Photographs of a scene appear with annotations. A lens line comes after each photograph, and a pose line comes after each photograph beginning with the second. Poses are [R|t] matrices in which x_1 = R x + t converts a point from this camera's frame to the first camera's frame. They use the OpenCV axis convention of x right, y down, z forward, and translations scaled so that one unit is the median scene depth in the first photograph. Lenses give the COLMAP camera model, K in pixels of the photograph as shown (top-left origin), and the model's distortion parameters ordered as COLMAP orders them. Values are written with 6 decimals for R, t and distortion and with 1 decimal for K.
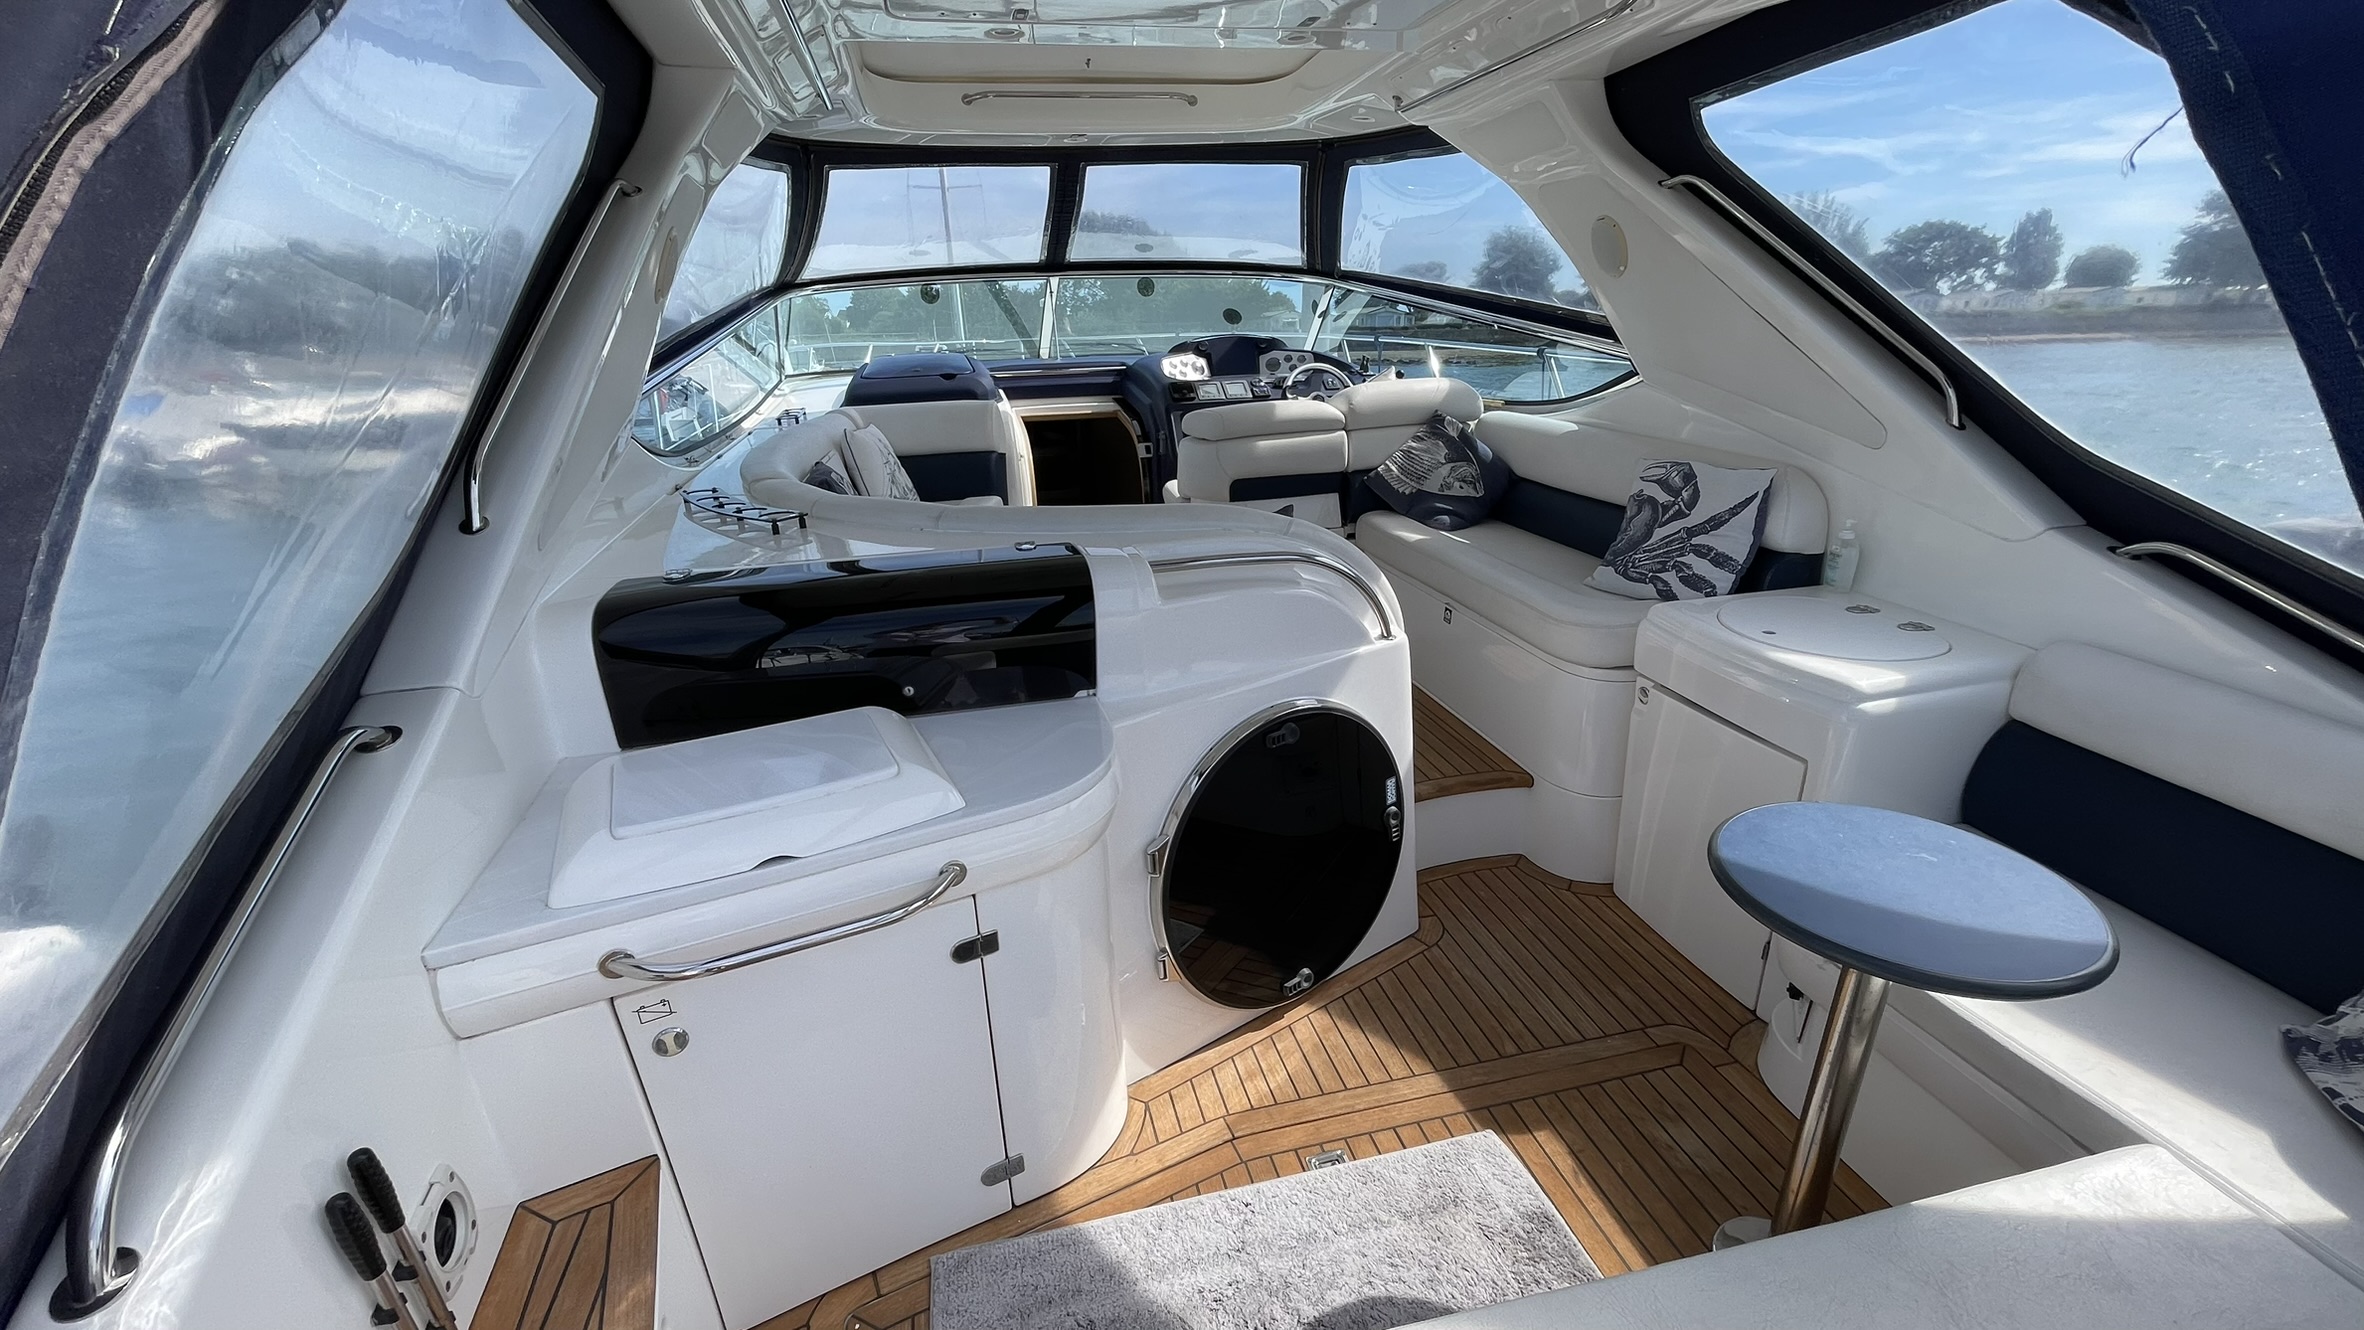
lens RADIAL K [[962.8, 0, 1166.8], [0, 962.8, 662.0], [0, 0, 1]] dist [-0.001015, -0.000642]
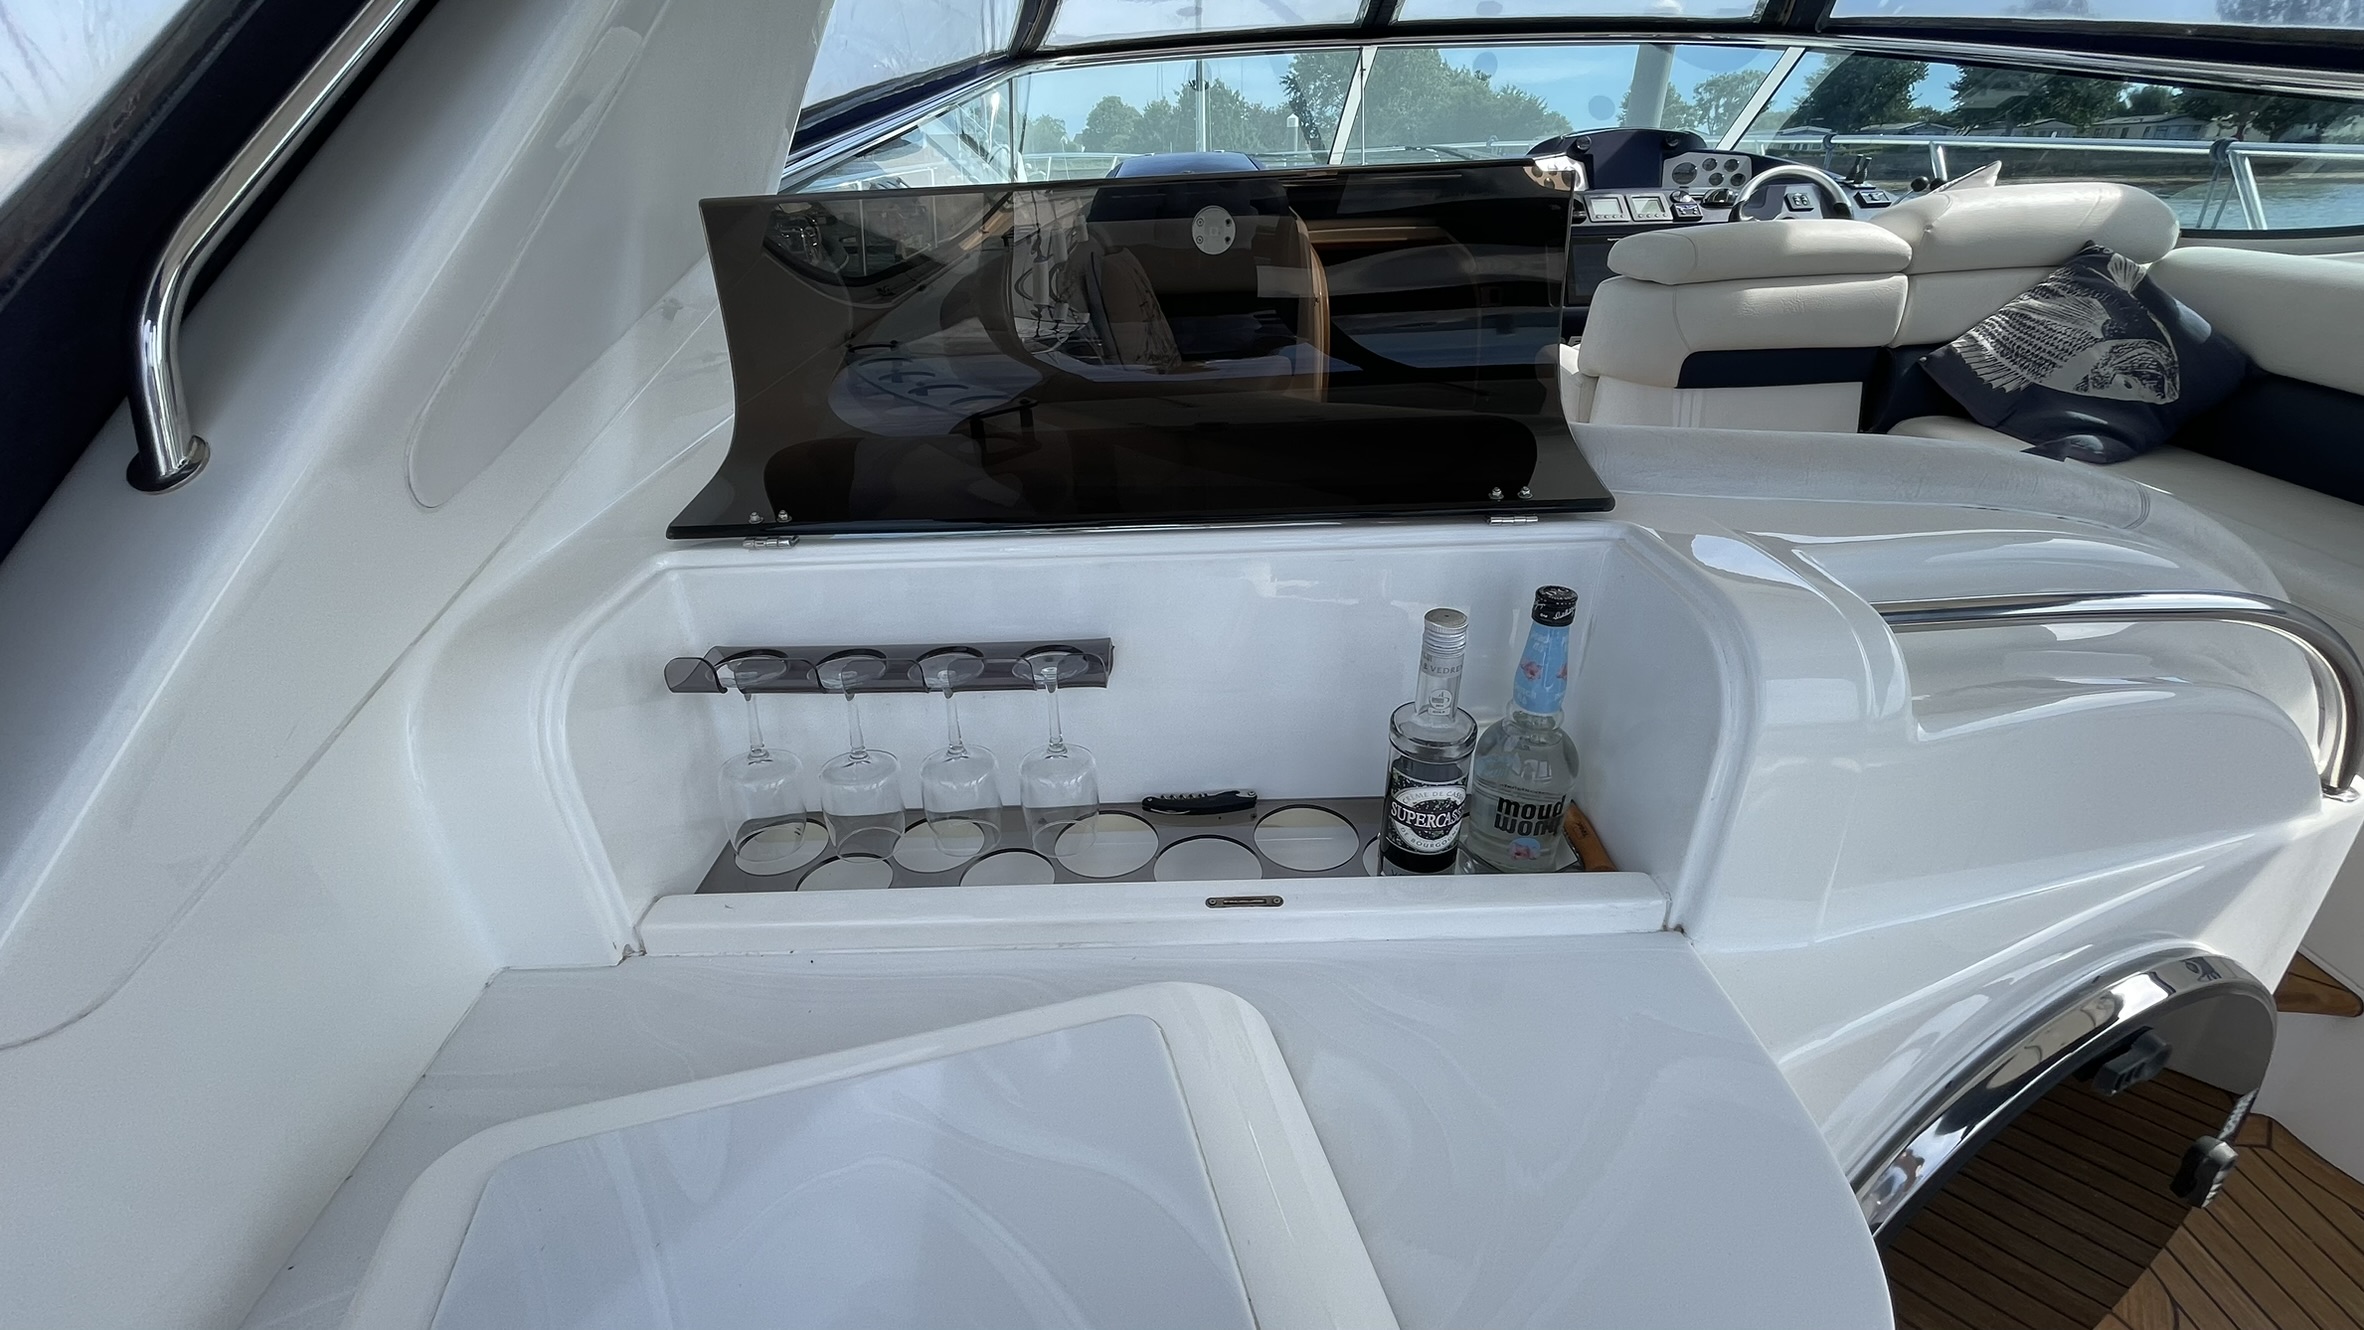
lens RADIAL K [[955.8, 0, 1167.1], [0, 955.8, 668.2], [0, 0, 1]] dist [-0.000995, -0.000323]
pose [[0.974340, 0.109470, -0.196666, -0.156426], [-0.077226, 0.983309, 0.164741, -0.088032], [0.211417, -0.145326, 0.966531, 0.414188]]
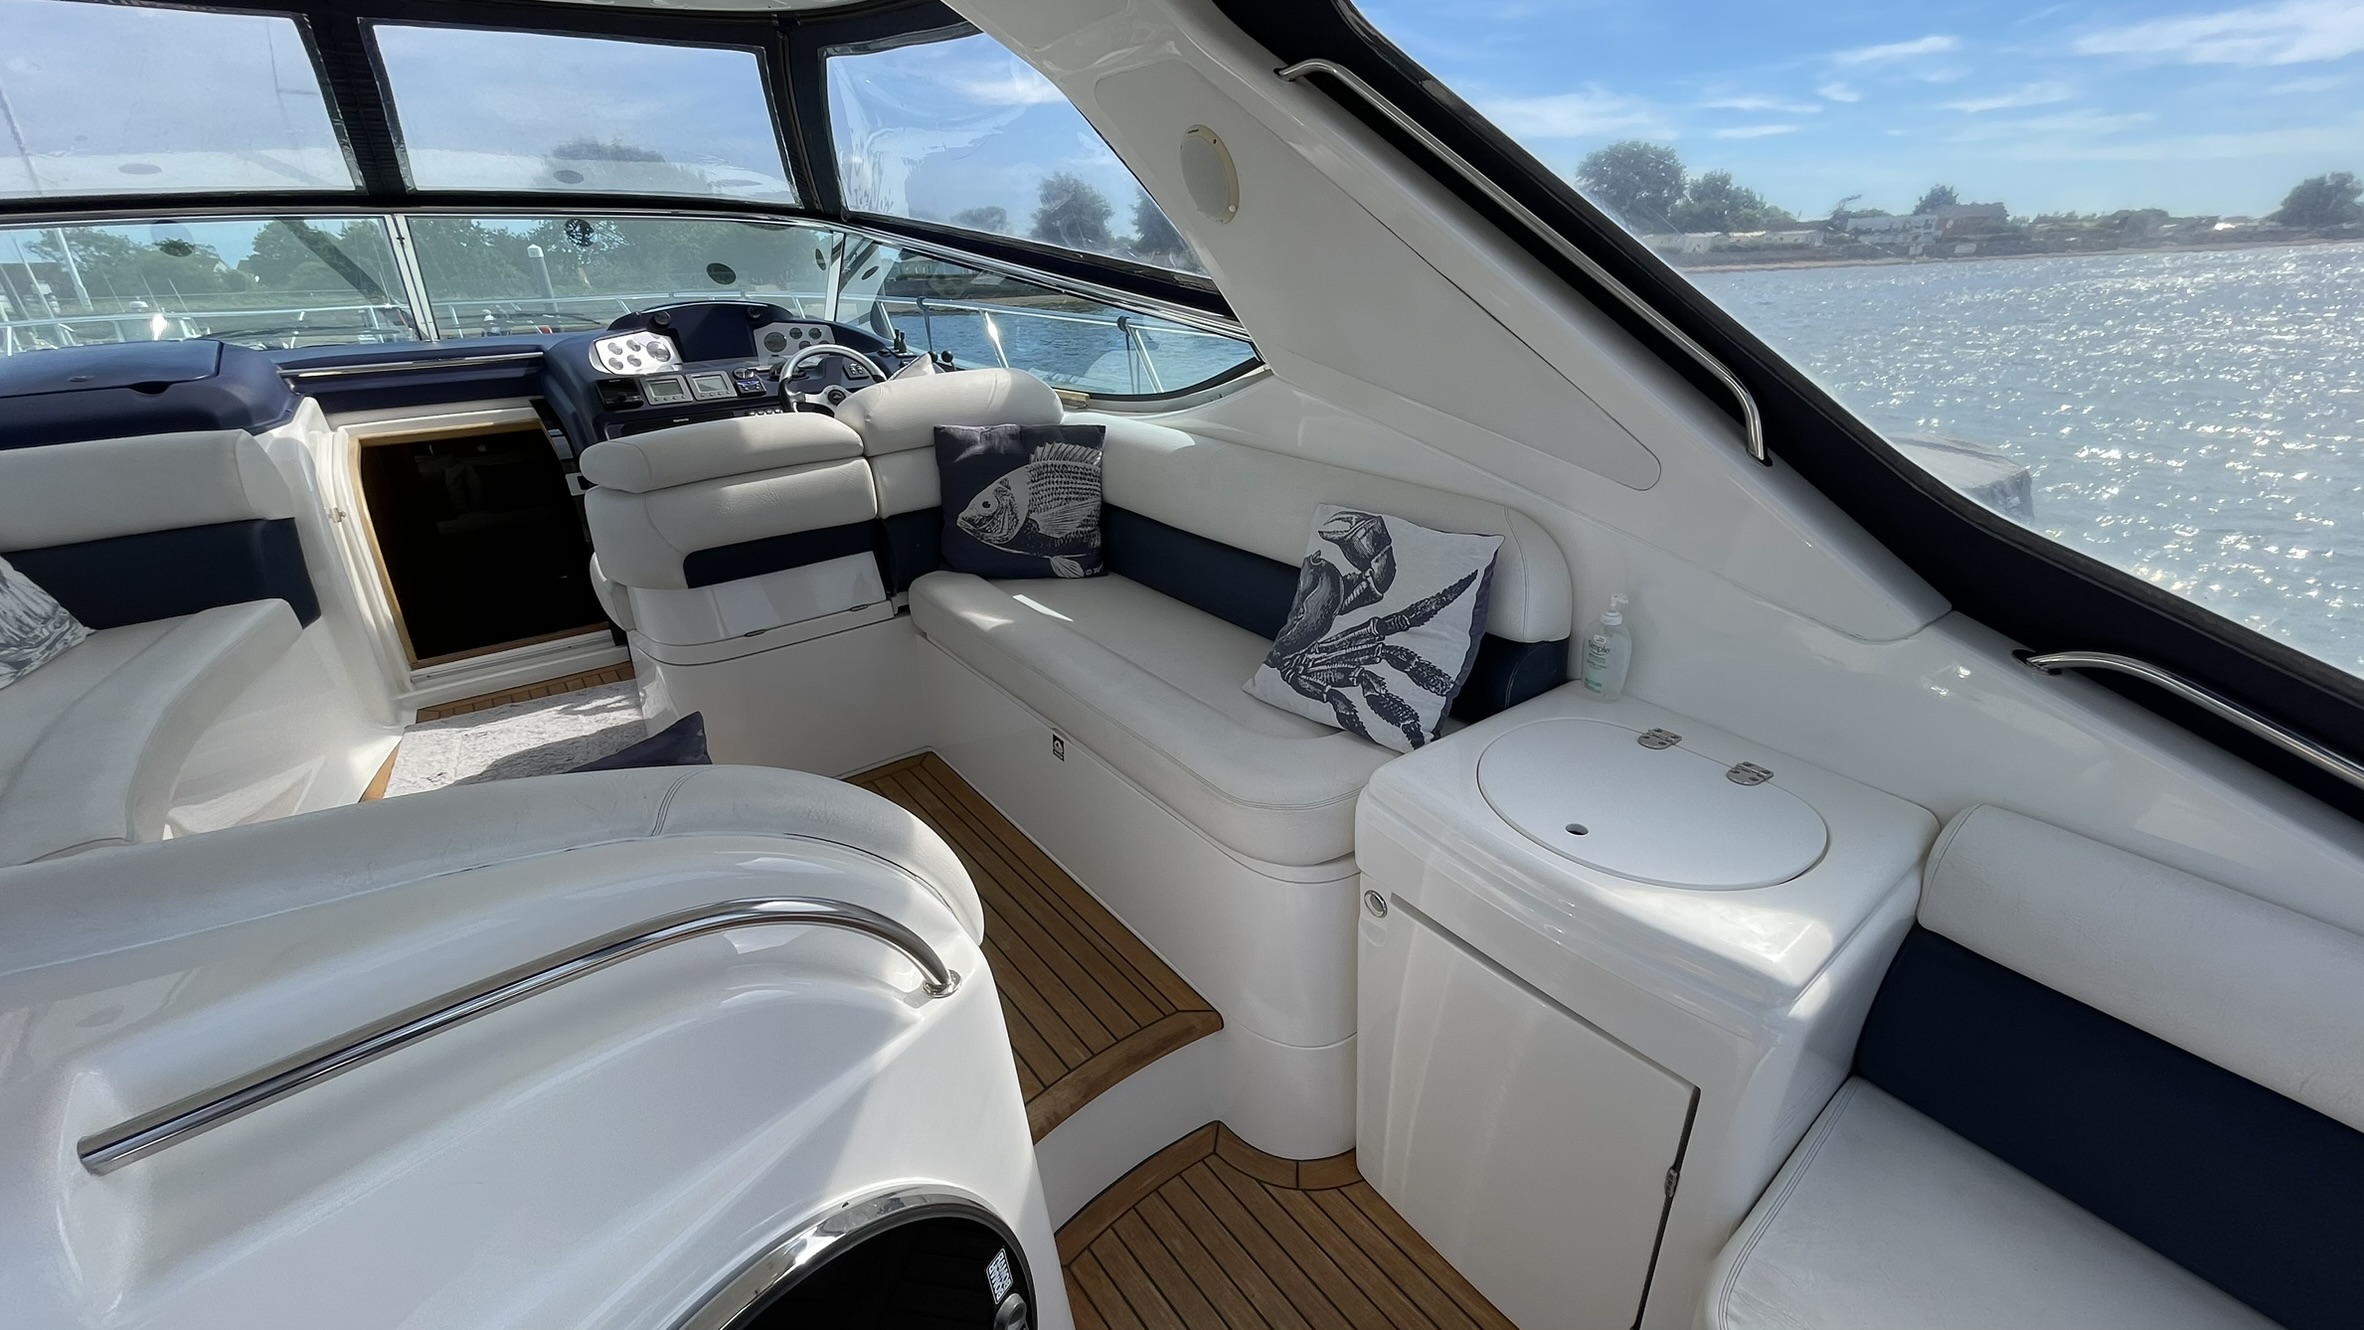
lens RADIAL K [[959.7, 0, 1169.9], [0, 959.7, 662.4], [0, 0, 1]] dist [-0.000264, -0.000090]
pose [[0.914310, -0.157137, 0.373288, 0.149629], [0.138981, 0.987432, 0.075253, -0.169204], [-0.380422, -0.016924, 0.924658, 0.431331]]
